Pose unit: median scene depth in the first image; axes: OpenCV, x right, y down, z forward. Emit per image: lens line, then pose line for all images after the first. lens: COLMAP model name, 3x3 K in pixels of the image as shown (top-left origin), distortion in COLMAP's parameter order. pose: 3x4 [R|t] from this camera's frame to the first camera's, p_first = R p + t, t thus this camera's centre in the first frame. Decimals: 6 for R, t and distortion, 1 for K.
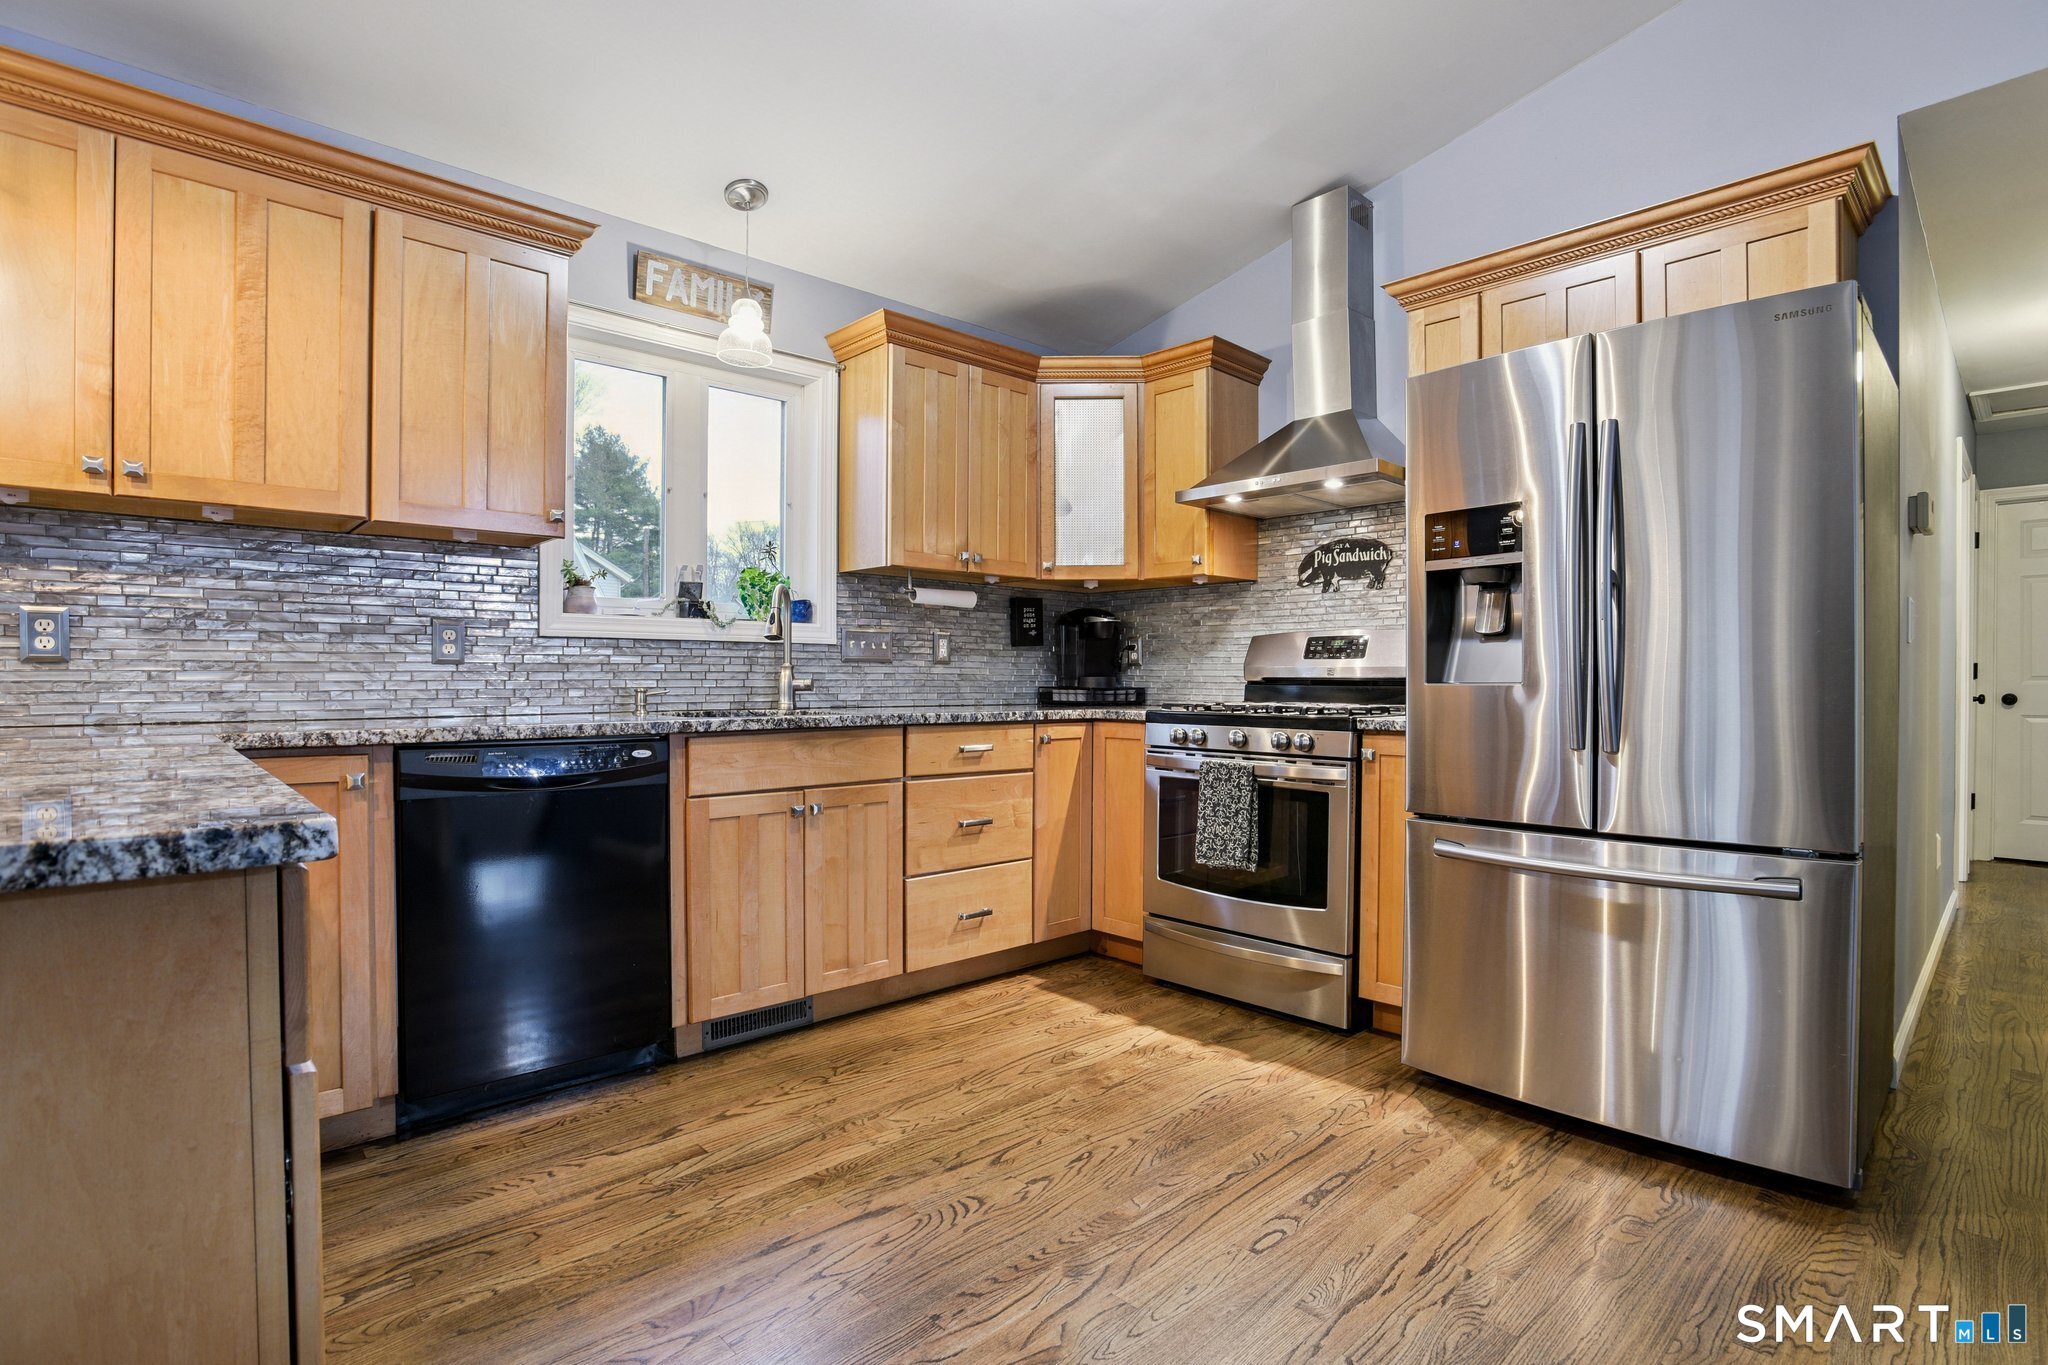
lens RADIAL K [[988.5, 0, 1017.8], [0, 988.5, 676.0], [0, 0, 1]] dist [-0.058270, 0.019655]
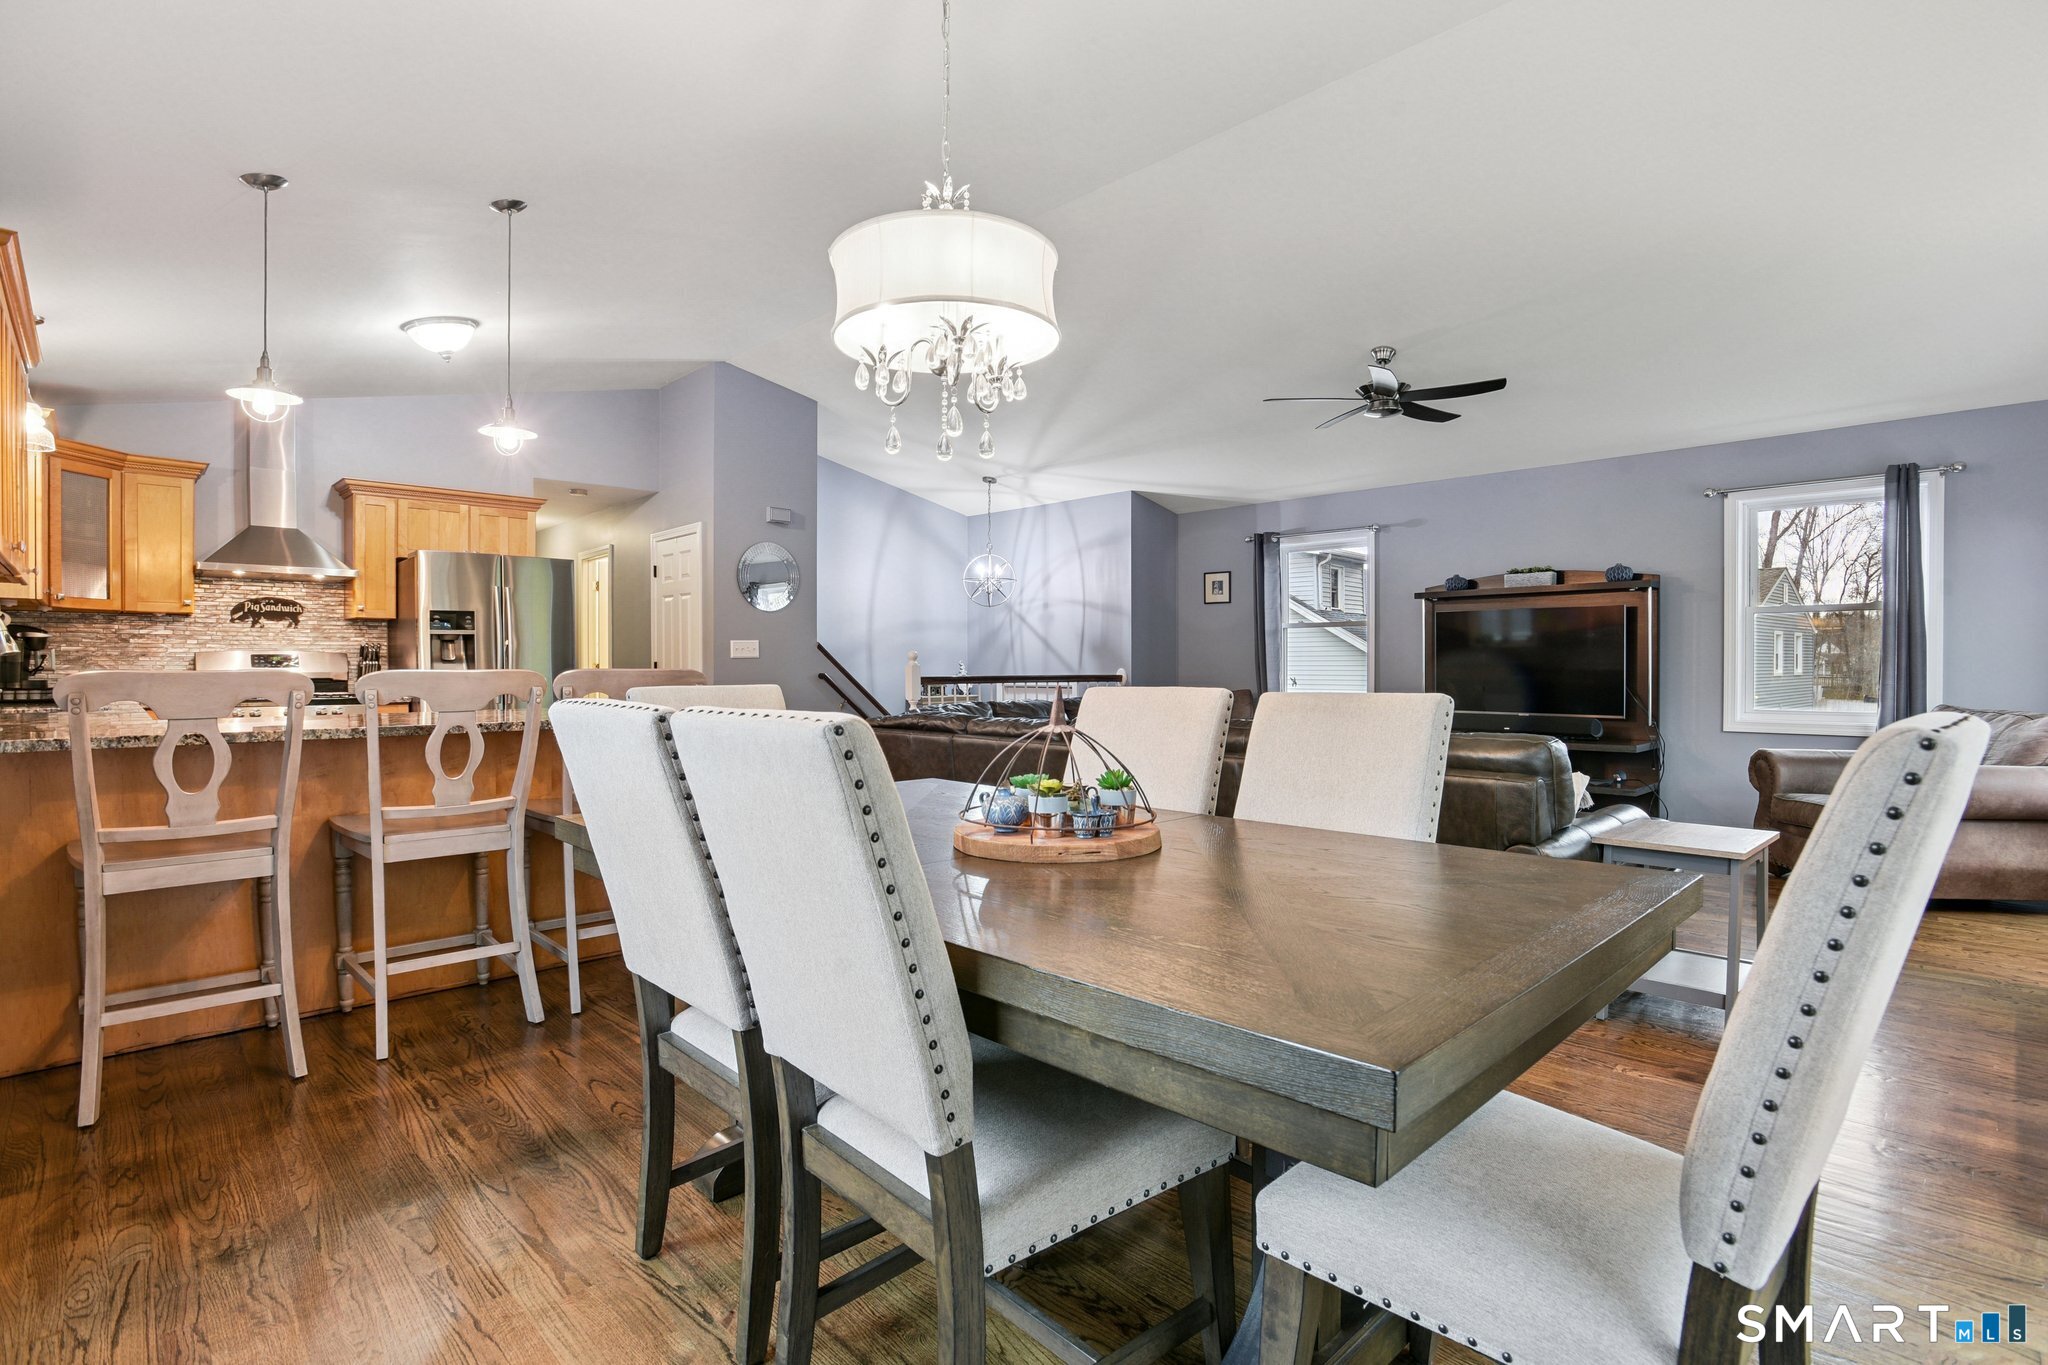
lens RADIAL K [[988.5, 0, 1010.9], [0, 988.5, 671.4], [0, 0, 1]] dist [-0.058270, 0.019655]
pose [[-0.032619, -0.010143, 0.999416, -1.669499], [0.000377, 0.999948, 0.010161, -0.031141], [-0.999468, 0.000709, -0.032614, -0.293899]]
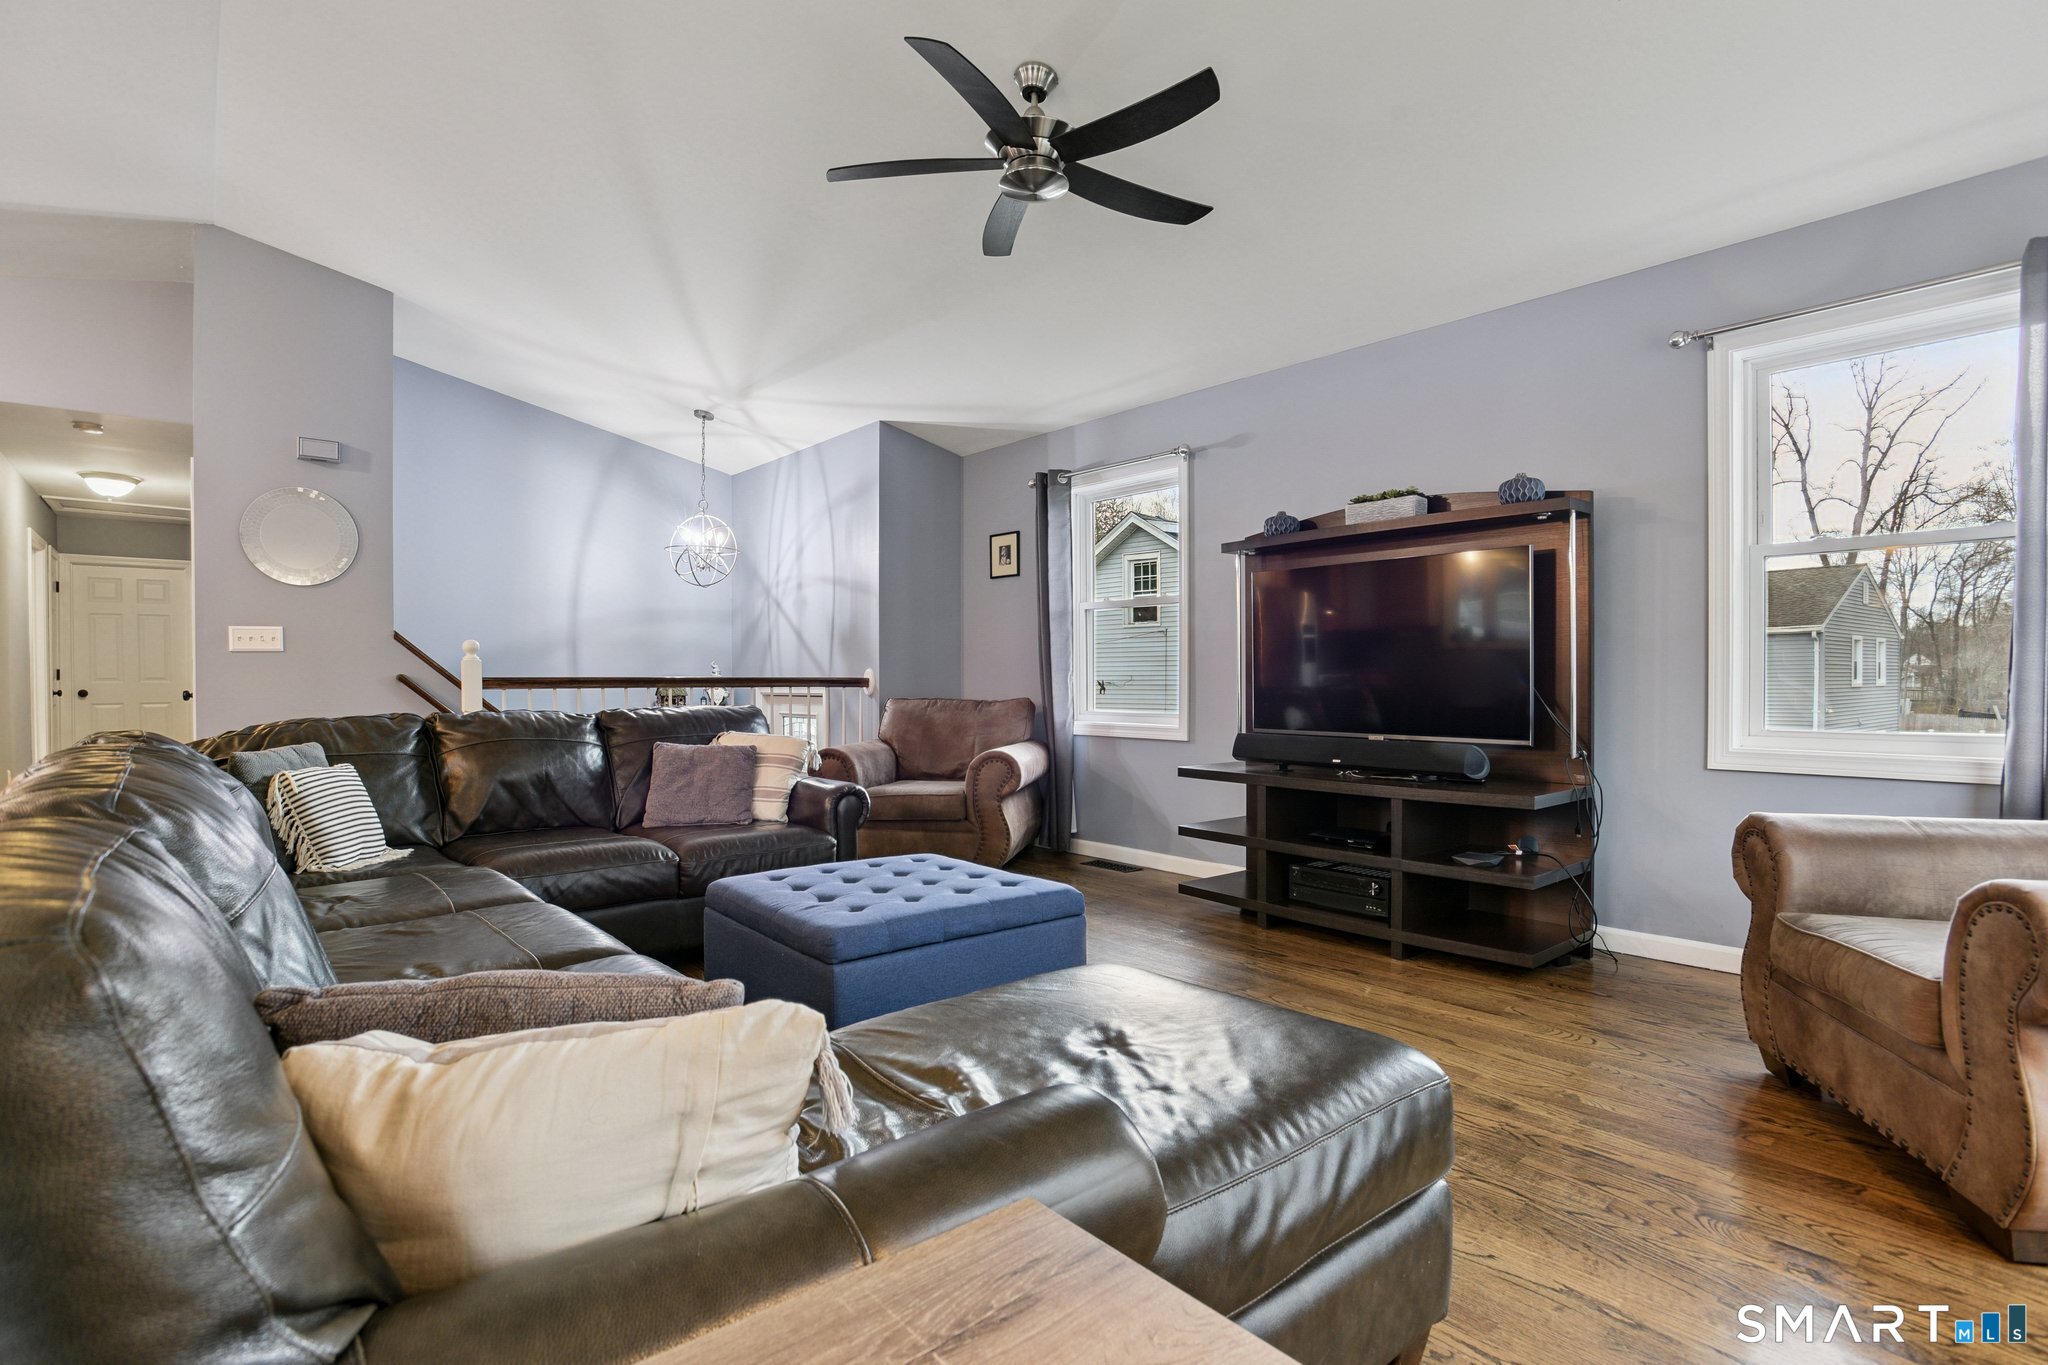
lens RADIAL K [[988.5, 0, 1010.0], [0, 988.5, 685.7], [0, 0, 1]] dist [-0.058270, 0.019655]
pose [[0.022183, -0.009522, 0.999709, -0.851275], [0.002141, 0.999953, 0.009477, 0.005851], [-0.999752, 0.001930, 0.022203, -1.056702]]
